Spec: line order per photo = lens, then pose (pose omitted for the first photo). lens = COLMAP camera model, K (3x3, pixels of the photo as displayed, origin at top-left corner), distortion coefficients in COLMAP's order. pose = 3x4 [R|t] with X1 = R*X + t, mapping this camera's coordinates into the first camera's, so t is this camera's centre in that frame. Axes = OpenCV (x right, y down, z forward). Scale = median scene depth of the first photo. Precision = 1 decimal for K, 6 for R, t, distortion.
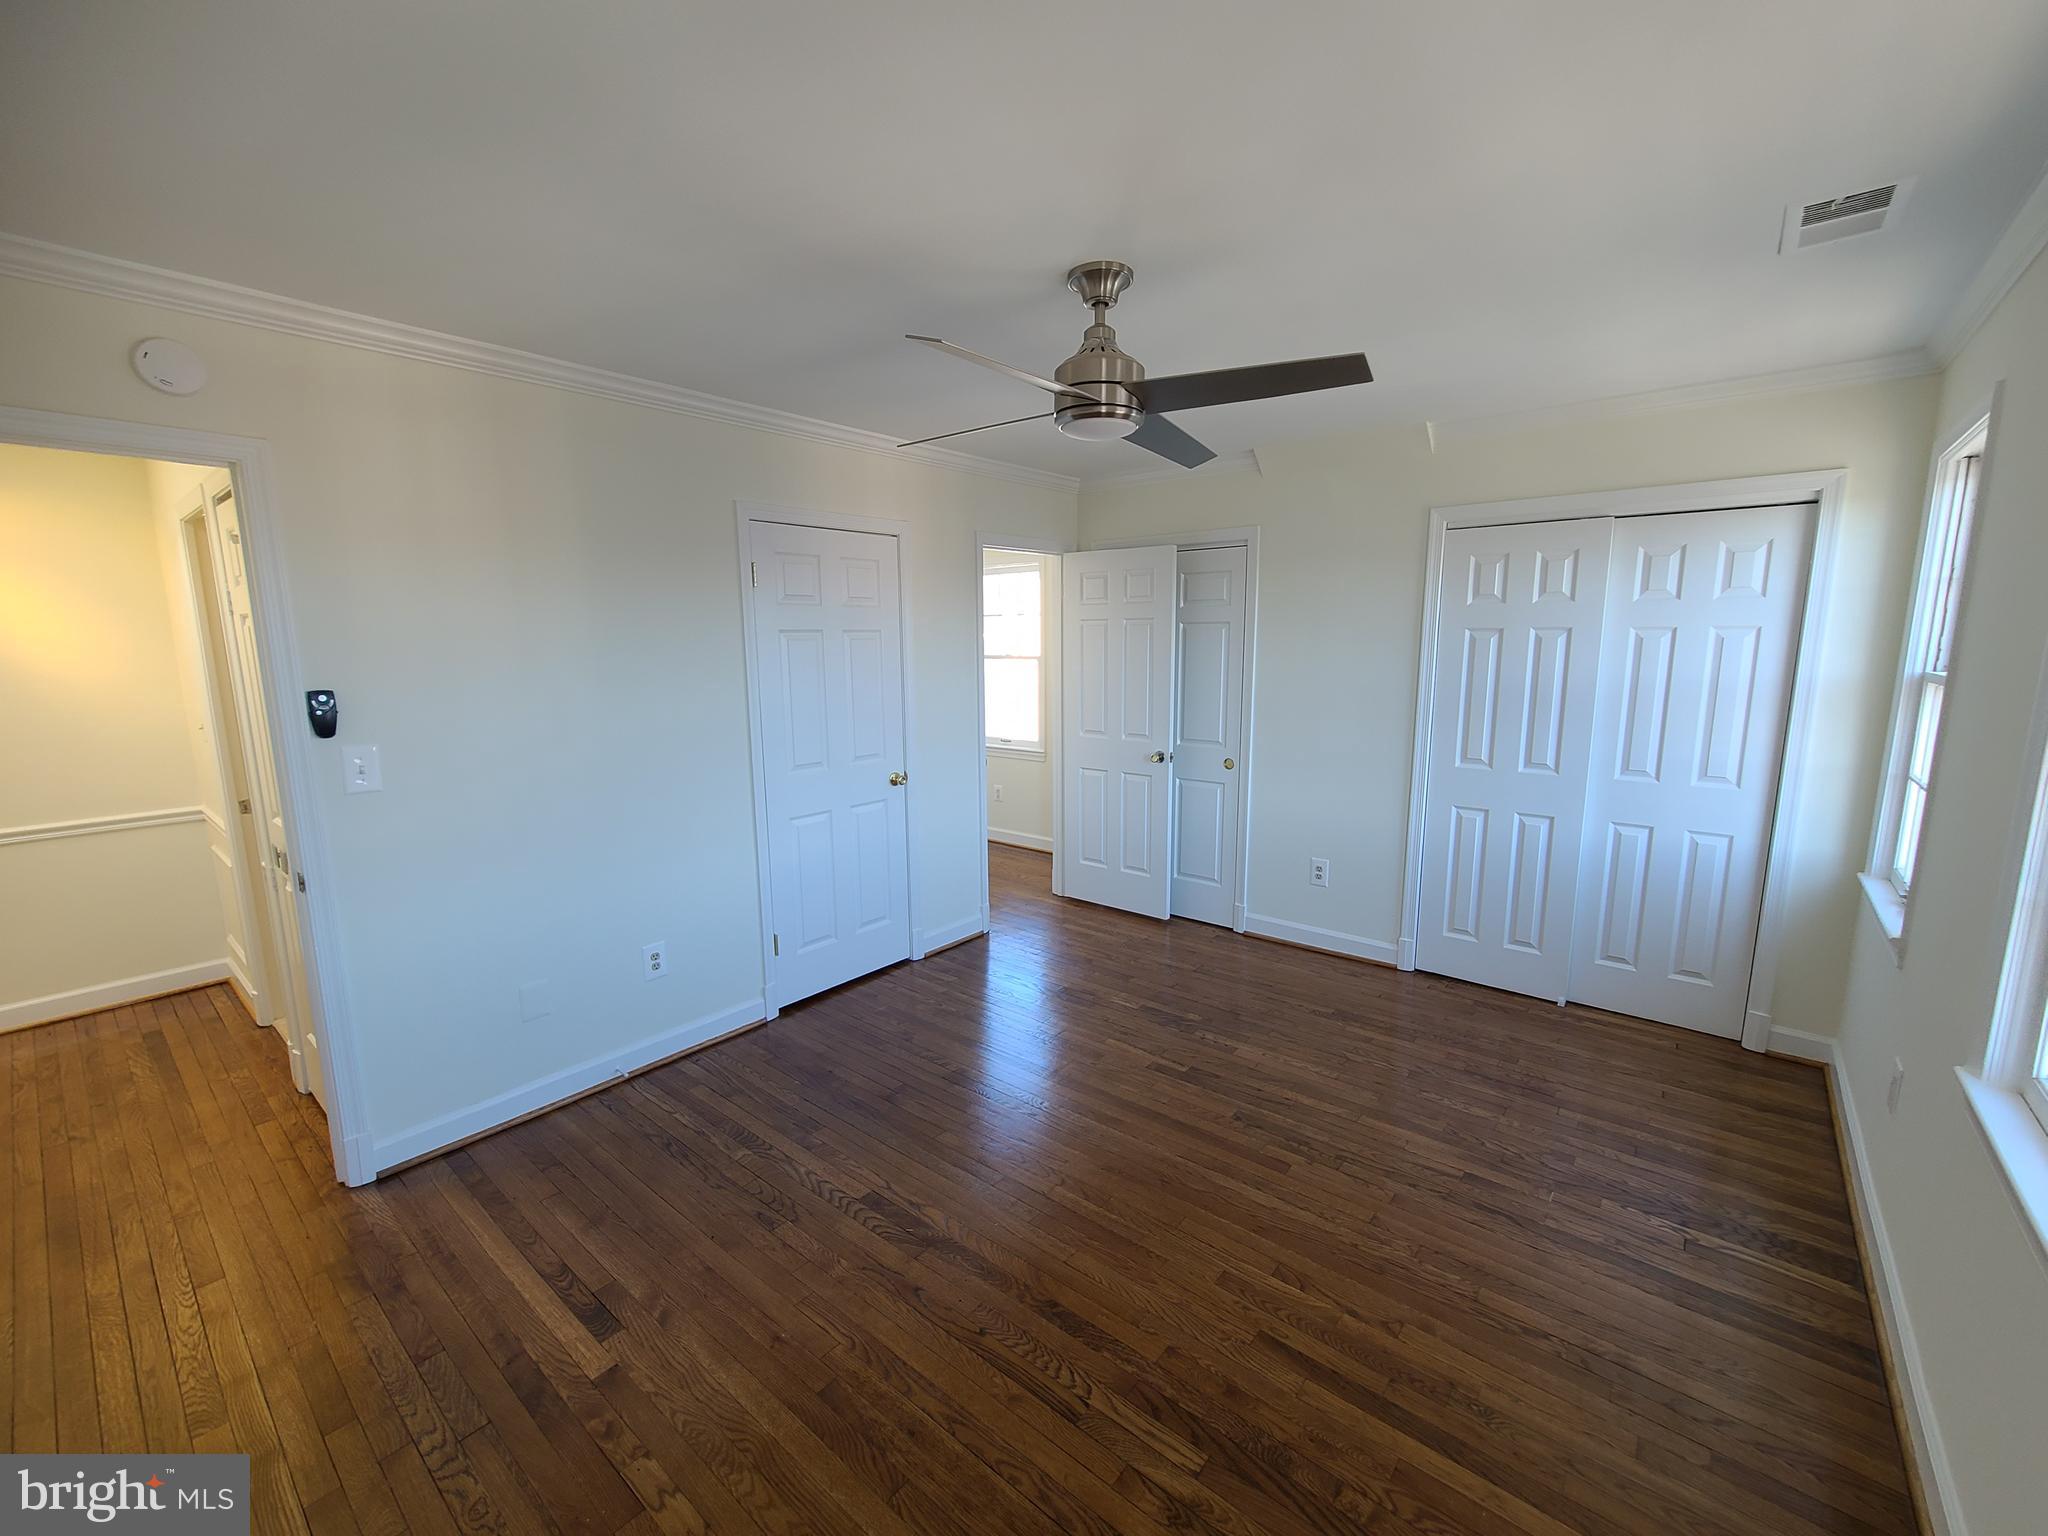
lens RADIAL K [[834.8, 0, 1034.8], [0, 834.8, 777.7], [0, 0, 1]] dist [-0.001358, 0.000052]
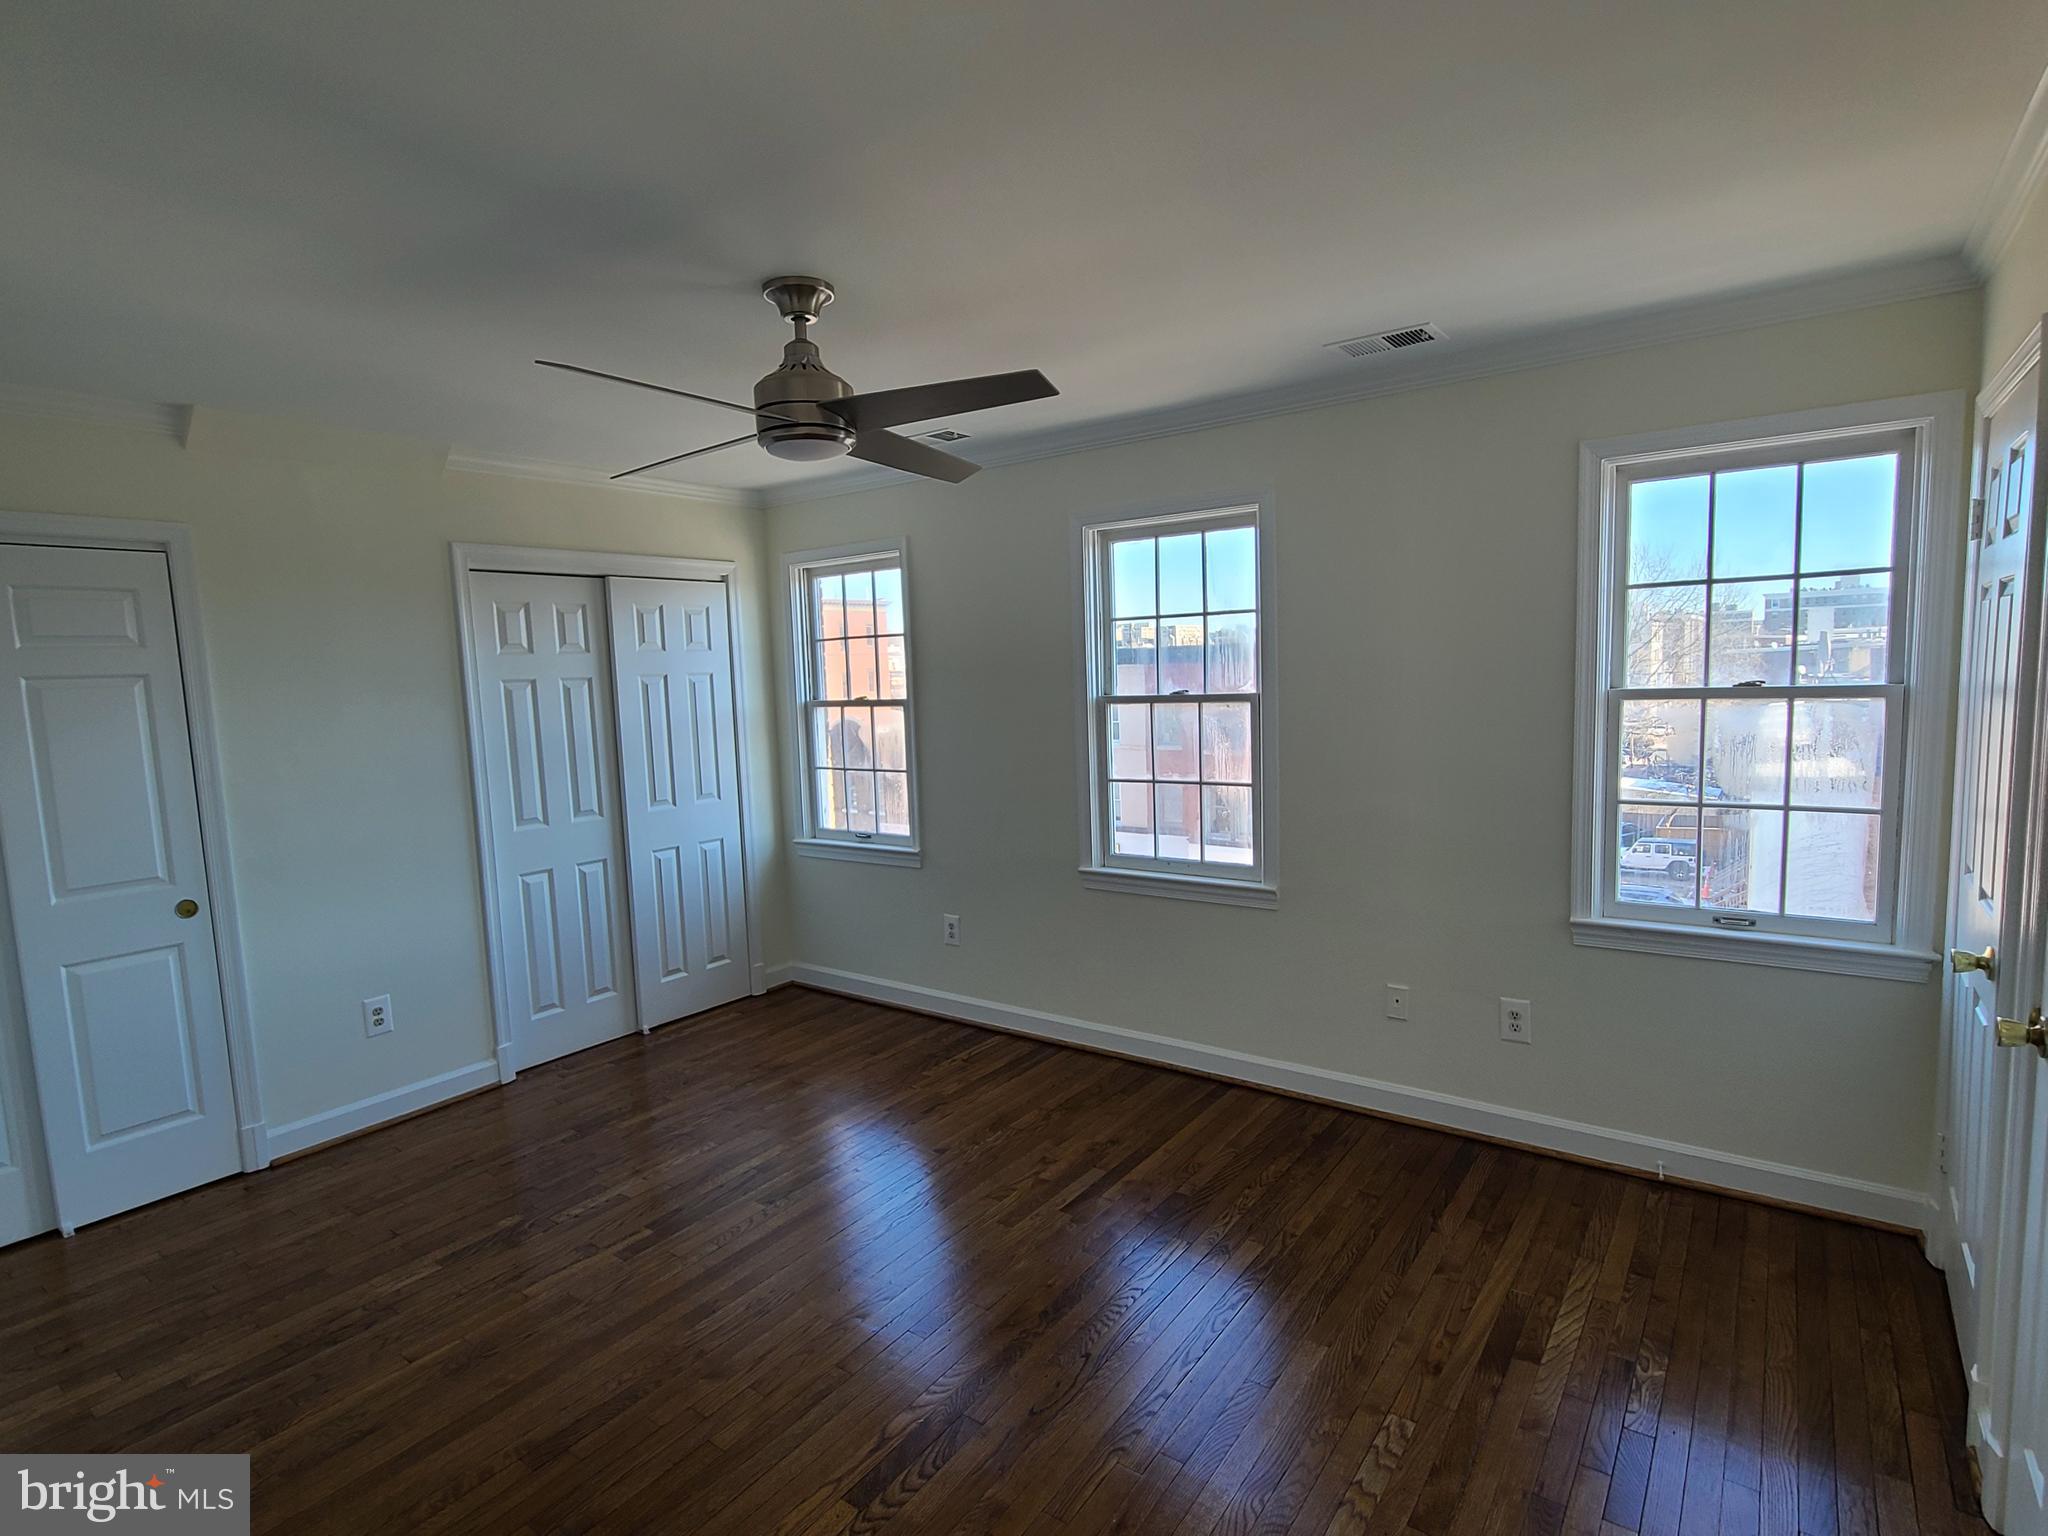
lens RADIAL K [[1029.6, 0, 1015.0], [0, 1029.6, 776.7], [0, 0, 1]] dist [0.001338, -0.001666]
pose [[-0.046093, -0.098313, 0.994088, -0.643061], [0.201424, 0.973790, 0.105645, -0.084014], [-0.978419, 0.205103, -0.025082, 0.512177]]
